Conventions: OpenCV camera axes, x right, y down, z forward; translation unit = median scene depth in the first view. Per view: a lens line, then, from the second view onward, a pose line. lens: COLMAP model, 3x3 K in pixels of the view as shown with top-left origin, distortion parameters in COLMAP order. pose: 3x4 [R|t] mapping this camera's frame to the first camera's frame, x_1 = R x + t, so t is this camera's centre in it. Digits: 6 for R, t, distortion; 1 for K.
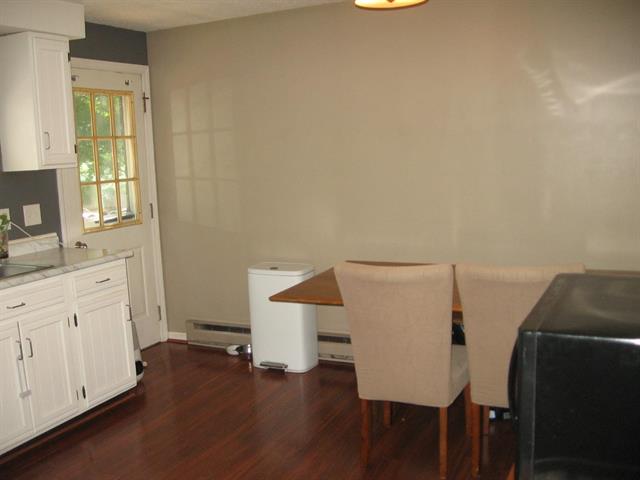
lens RADIAL K [[668.6, 0, 316.0], [0, 668.6, 245.6], [0, 0, 1]] dist [-0.112144, 0.000000]
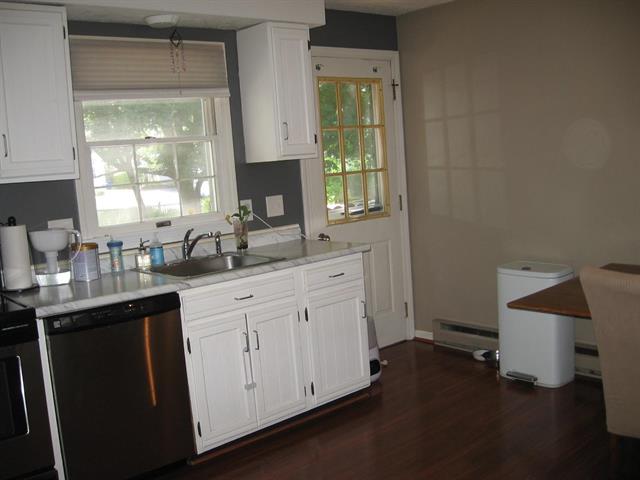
lens RADIAL K [[668.6, 0, 318.7], [0, 668.6, 243.4], [0, 0, 1]] dist [-0.112144, 0.000000]
pose [[0.914834, 0.027705, -0.402878, 0.040534], [-0.023613, 0.999607, 0.015121, -0.006448], [0.403138, -0.004320, 0.915129, 0.086074]]
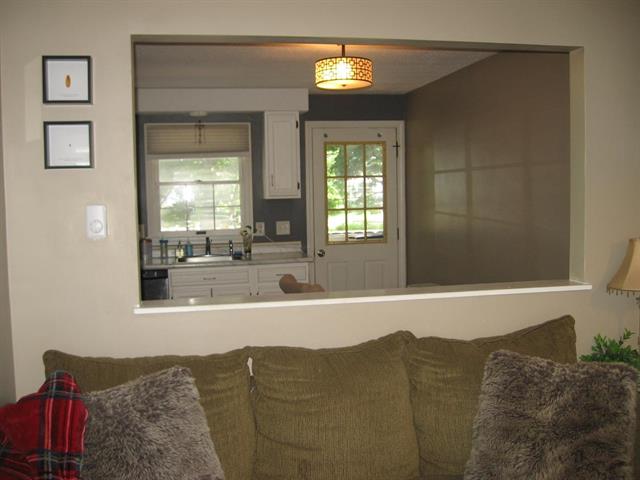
lens RADIAL K [[668.6, 0, 321.3], [0, 668.6, 234.0], [0, 0, 1]] dist [-0.112144, 0.000000]
pose [[0.599112, 0.072702, -0.797358, 0.822390], [-0.114616, 0.993400, 0.004458, -0.048254], [0.792419, 0.088719, 0.603490, 0.132934]]
